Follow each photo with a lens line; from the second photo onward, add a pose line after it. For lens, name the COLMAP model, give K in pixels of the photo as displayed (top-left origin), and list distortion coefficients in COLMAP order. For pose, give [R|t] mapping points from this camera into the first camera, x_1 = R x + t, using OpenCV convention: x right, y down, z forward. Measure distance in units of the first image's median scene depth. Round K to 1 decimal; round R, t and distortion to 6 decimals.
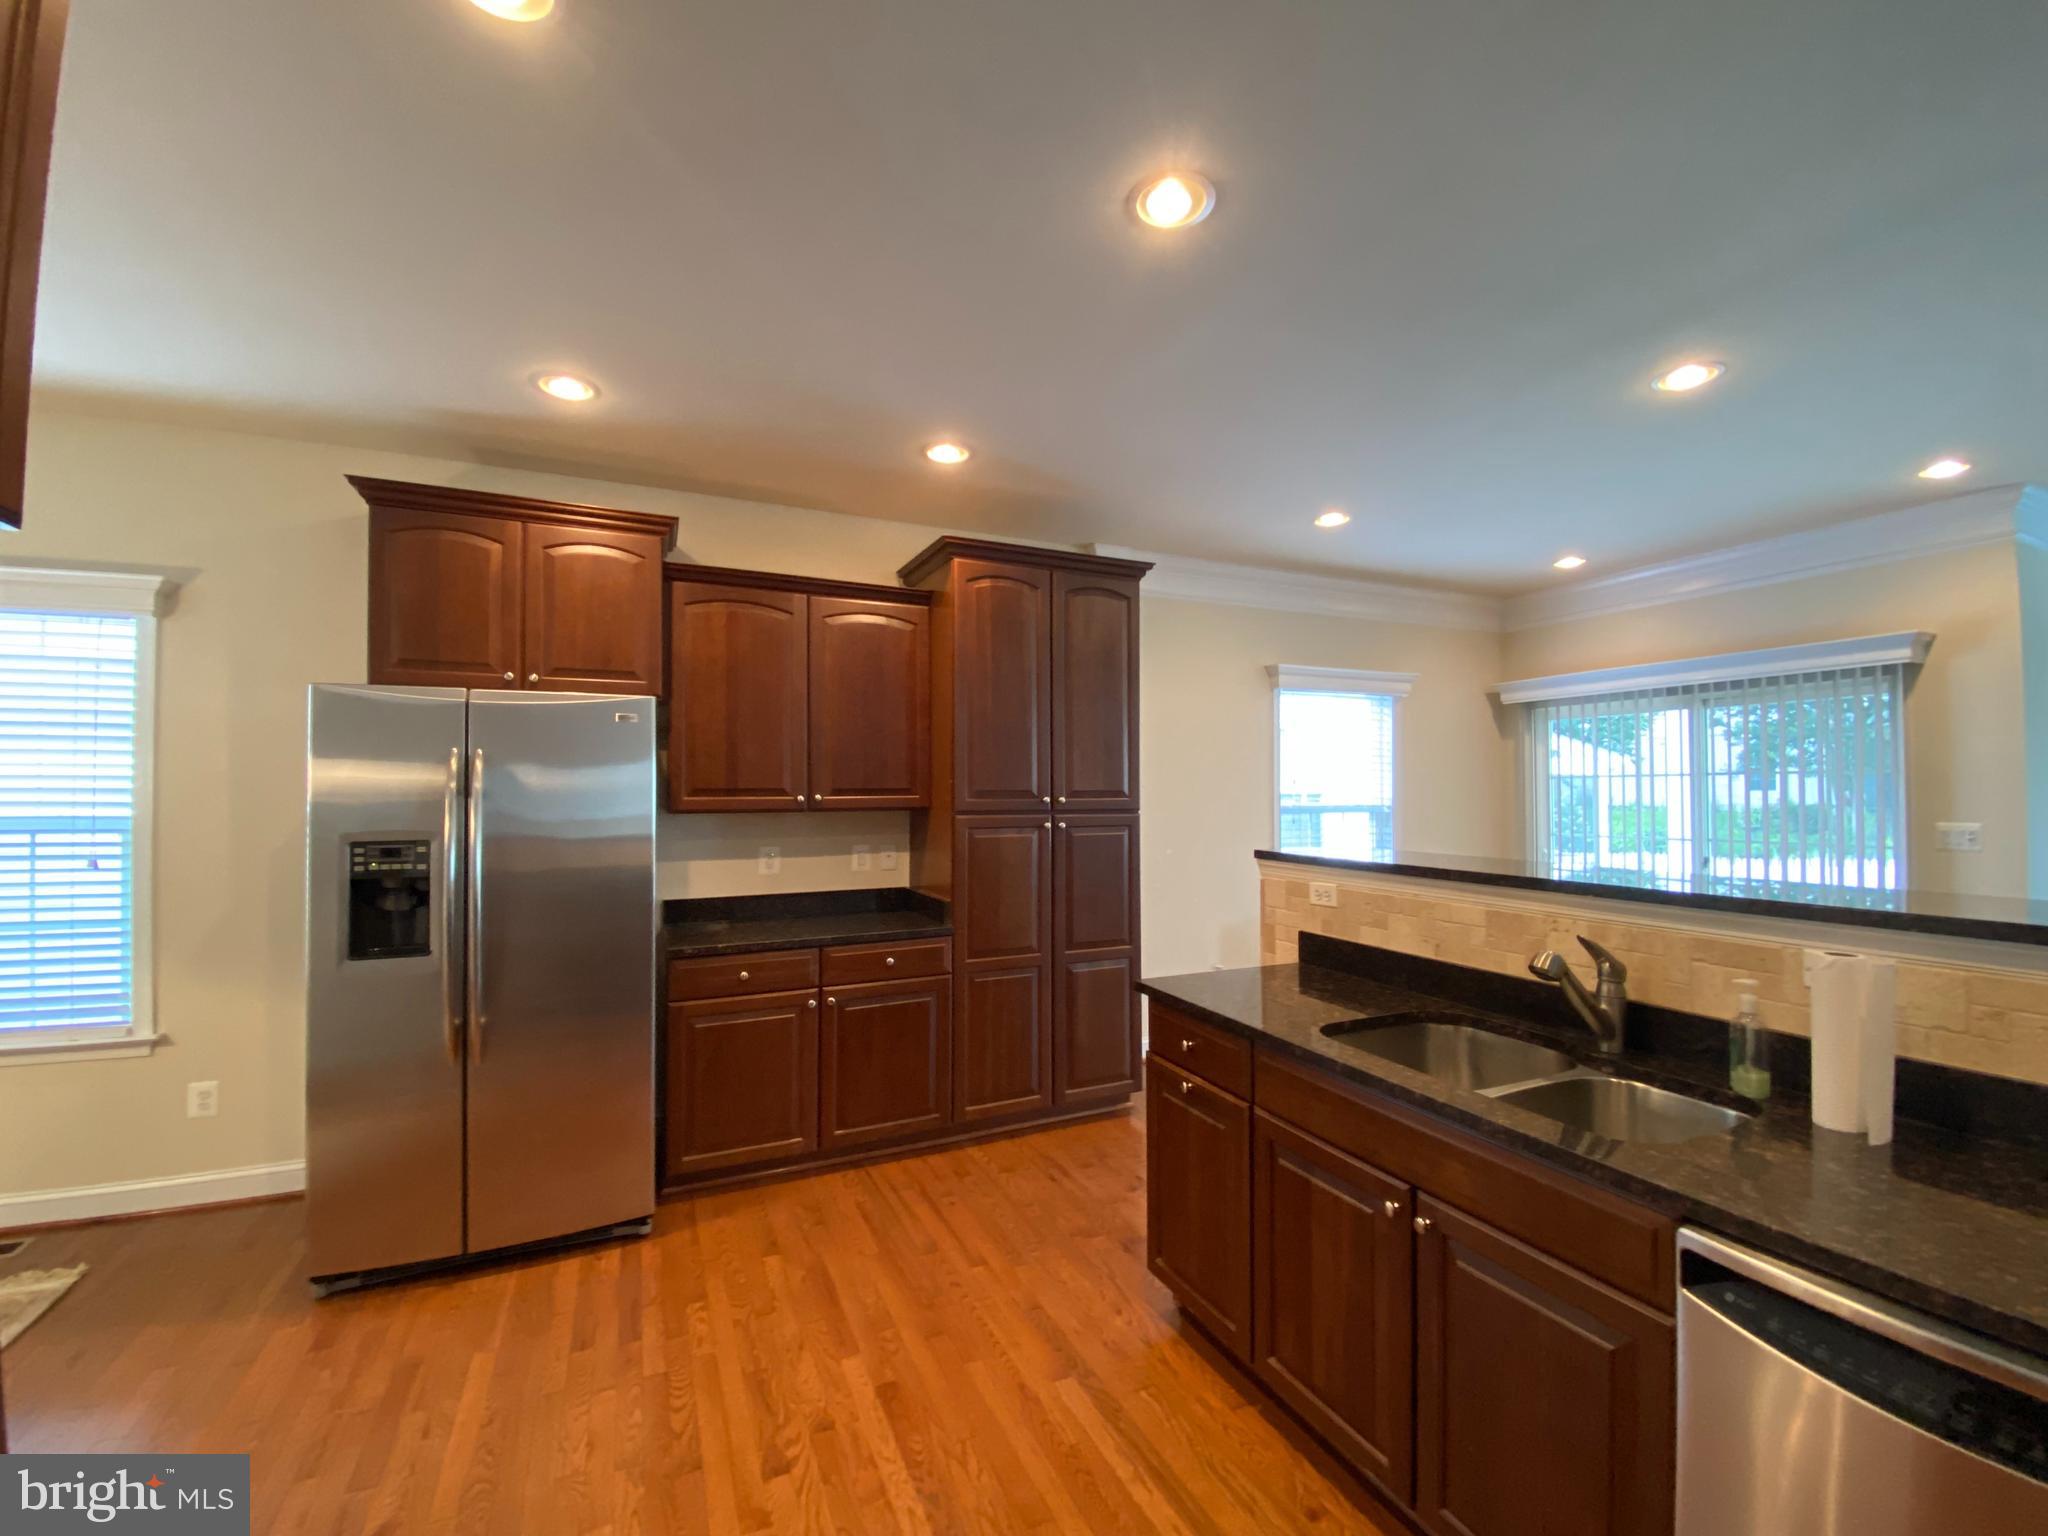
lens RADIAL K [[834.0, 0, 1019.3], [0, 834.0, 769.6], [0, 0, 1]] dist [-0.001004, -0.014019]
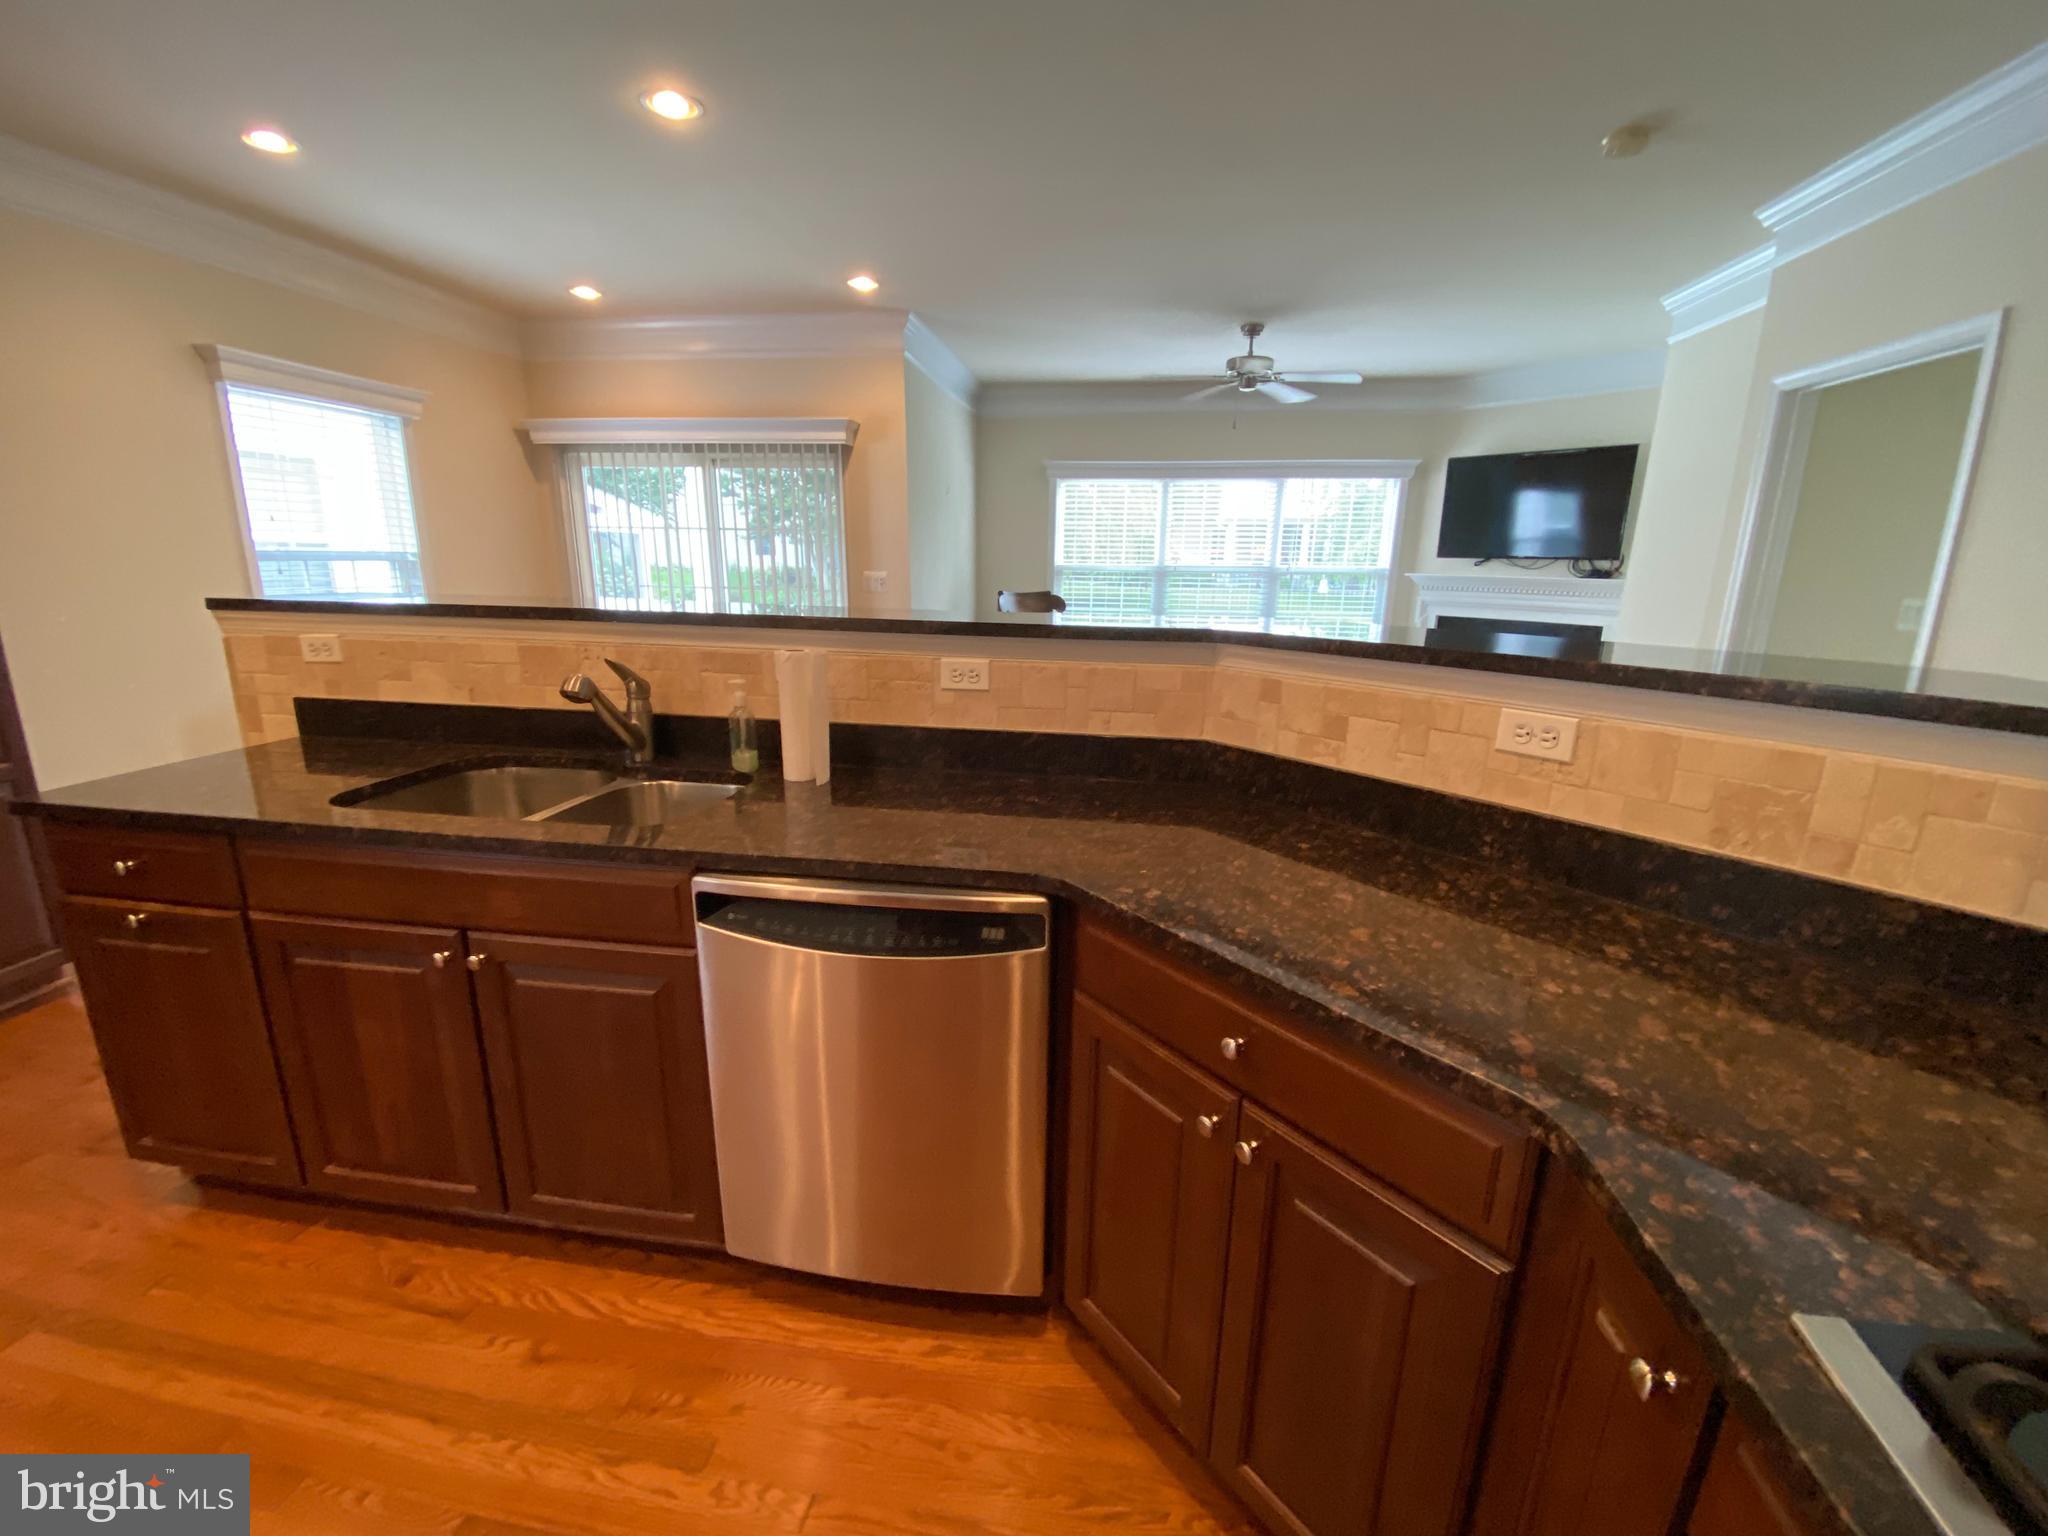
lens RADIAL K [[834.0, 0, 1019.3], [0, 834.0, 769.6], [0, 0, 1]] dist [-0.001004, -0.014019]
pose [[0.528101, -0.197094, 0.825992, 0.047136], [-0.034254, 0.966956, 0.252631, 0.048146], [-0.848490, -0.161708, 0.503899, 0.000218]]
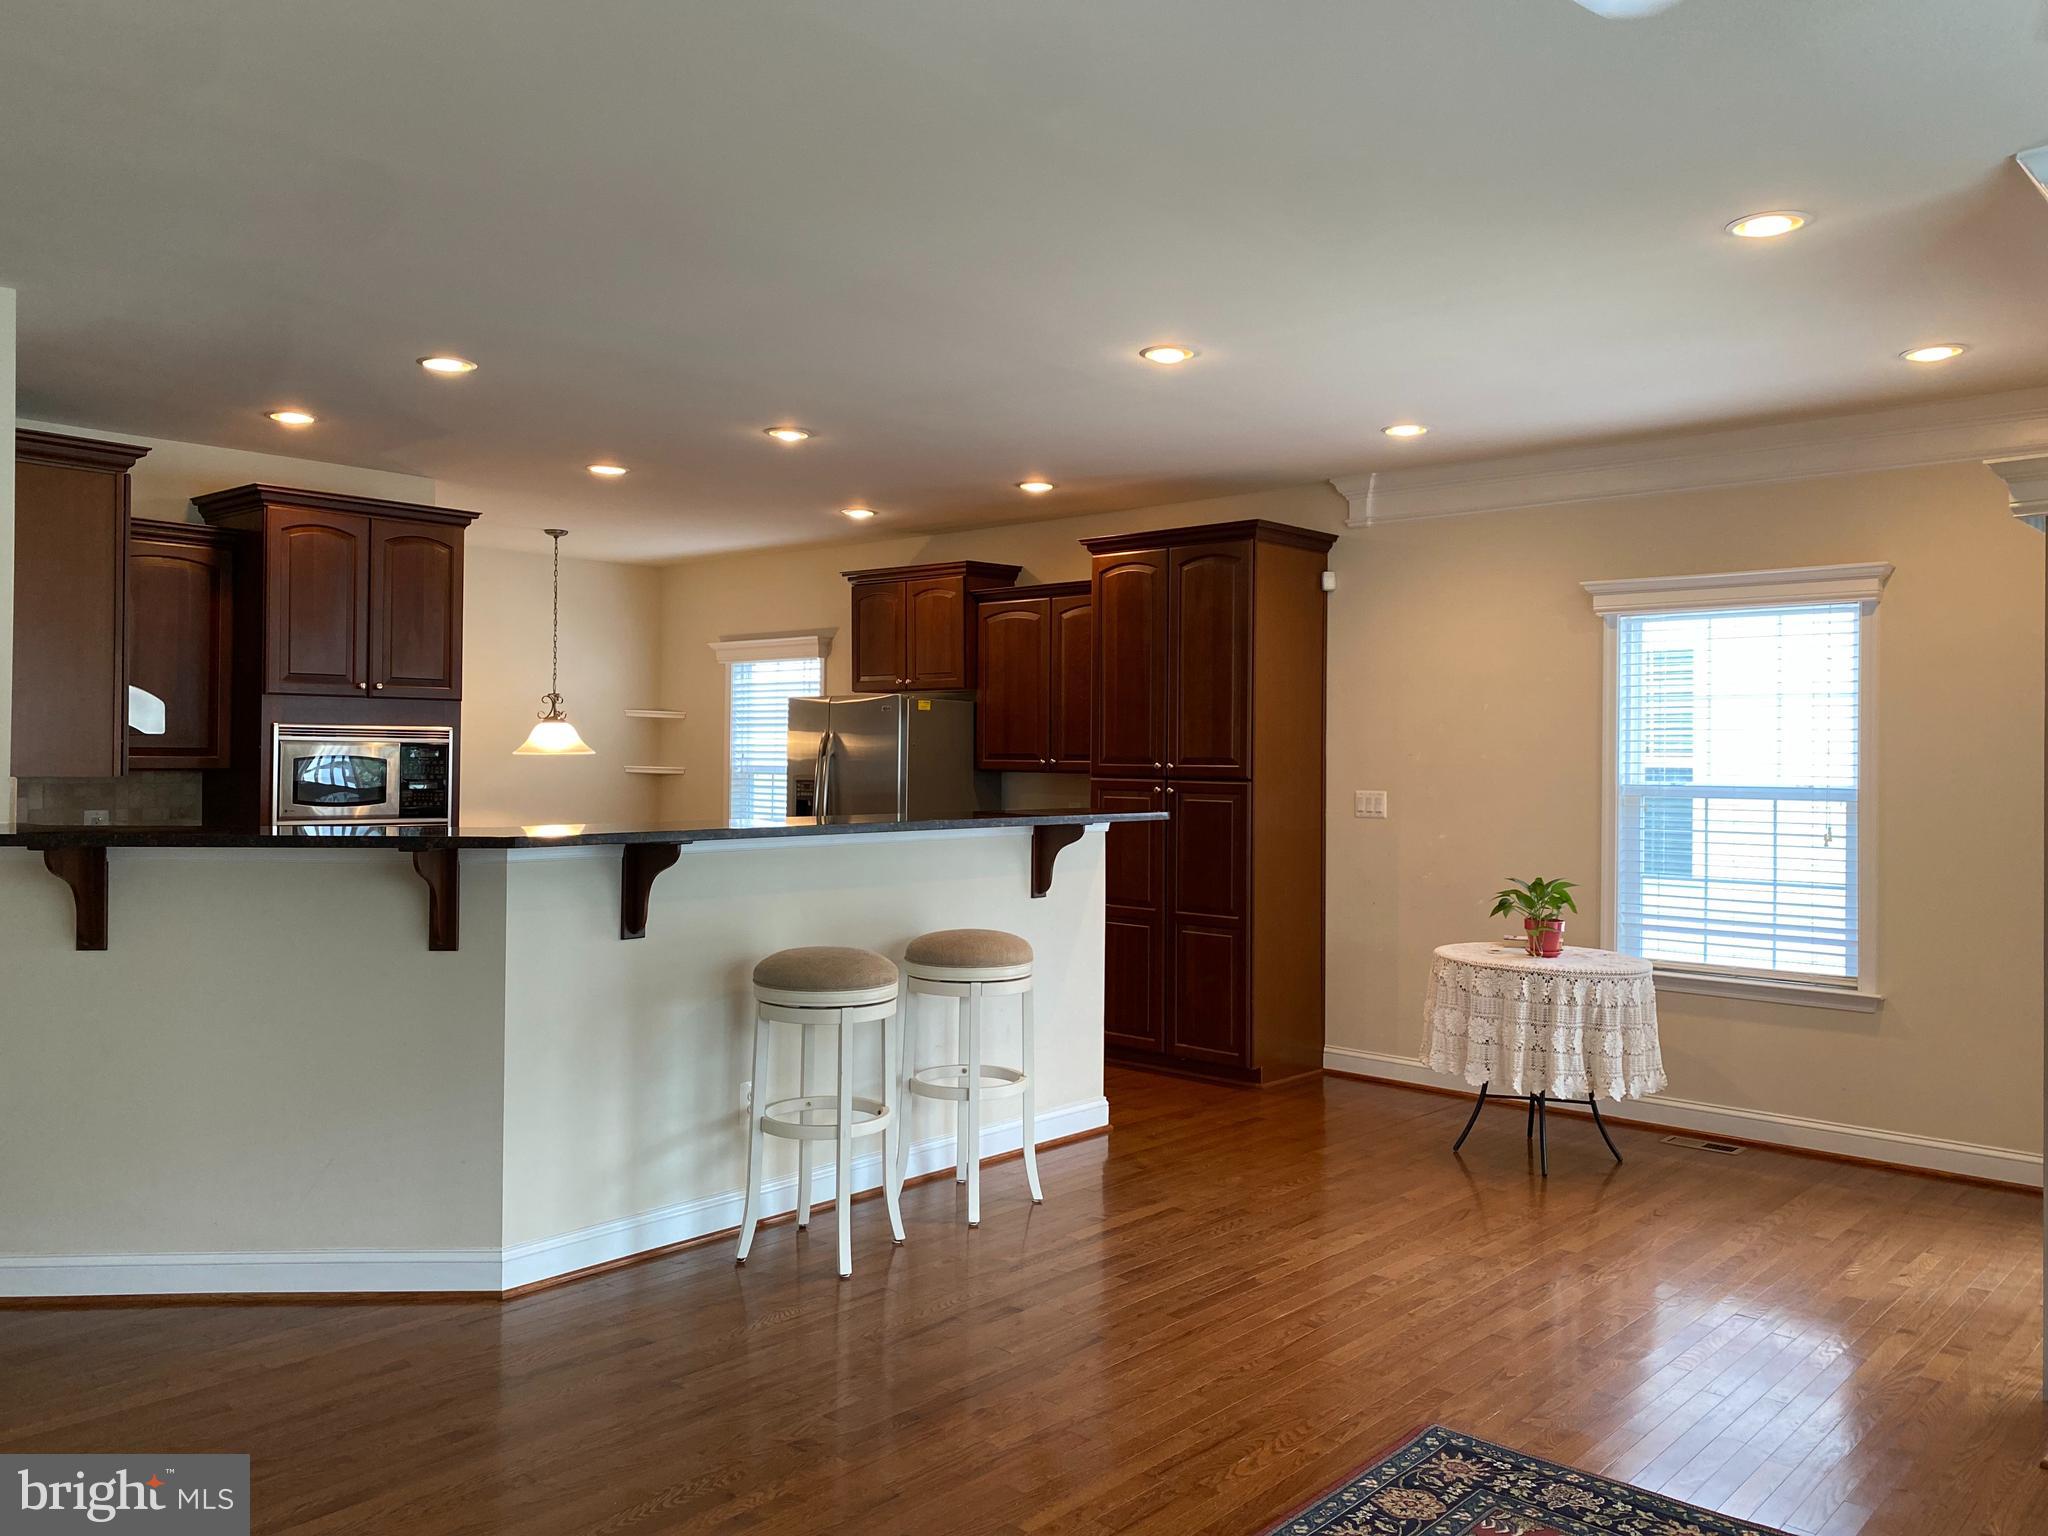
lens RADIAL K [[1563.9, 0, 1027.0], [0, 1563.9, 732.1], [0, 0, 1]] dist [0.027074, -0.007133]
pose [[0.379936, -0.008290, -0.924976, 2.651629], [0.017972, 0.999837, -0.001579, -0.009326], [0.924838, -0.016023, 0.380023, 0.109785]]
